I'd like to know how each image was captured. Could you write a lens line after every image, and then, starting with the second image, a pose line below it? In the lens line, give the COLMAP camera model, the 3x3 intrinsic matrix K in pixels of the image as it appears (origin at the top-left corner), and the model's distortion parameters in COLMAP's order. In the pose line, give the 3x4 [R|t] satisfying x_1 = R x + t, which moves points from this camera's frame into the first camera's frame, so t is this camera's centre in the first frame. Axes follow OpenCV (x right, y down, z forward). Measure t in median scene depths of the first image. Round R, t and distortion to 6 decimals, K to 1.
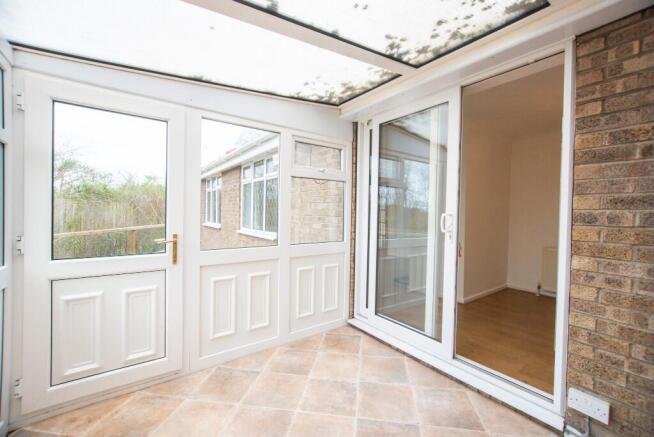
lens RADIAL K [[276.5, 0, 327.0], [0, 276.5, 218.5], [0, 0, 1]] dist [0.000009, -0.000101]
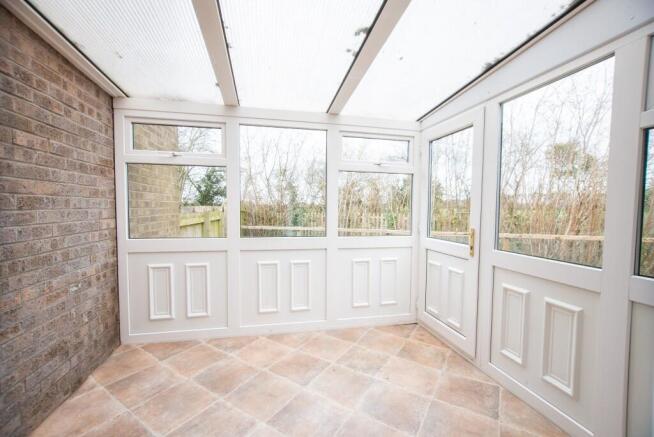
lens RADIAL K [[276.5, 0, 327.0], [0, 276.5, 218.5], [0, 0, 1]] dist [0.000009, -0.000101]
pose [[-0.396100, 0.021994, -0.917944, 0.690111], [-0.022112, 0.999195, 0.033482, -0.006291], [0.917941, 0.033560, -0.395295, 0.955216]]
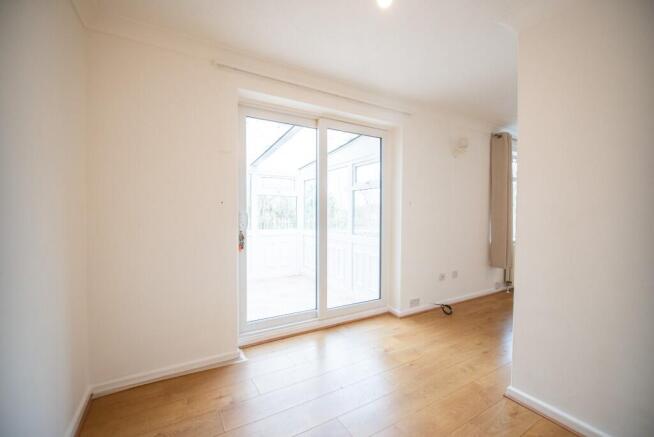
lens RADIAL K [[276.5, 0, 327.0], [0, 276.5, 218.5], [0, 0, 1]] dist [0.000009, -0.000101]
pose [[-0.097363, 0.007348, -0.995222, 1.997293], [-0.013067, 0.999877, 0.008660, -0.006846], [0.995163, 0.013848, -0.097255, 1.391969]]
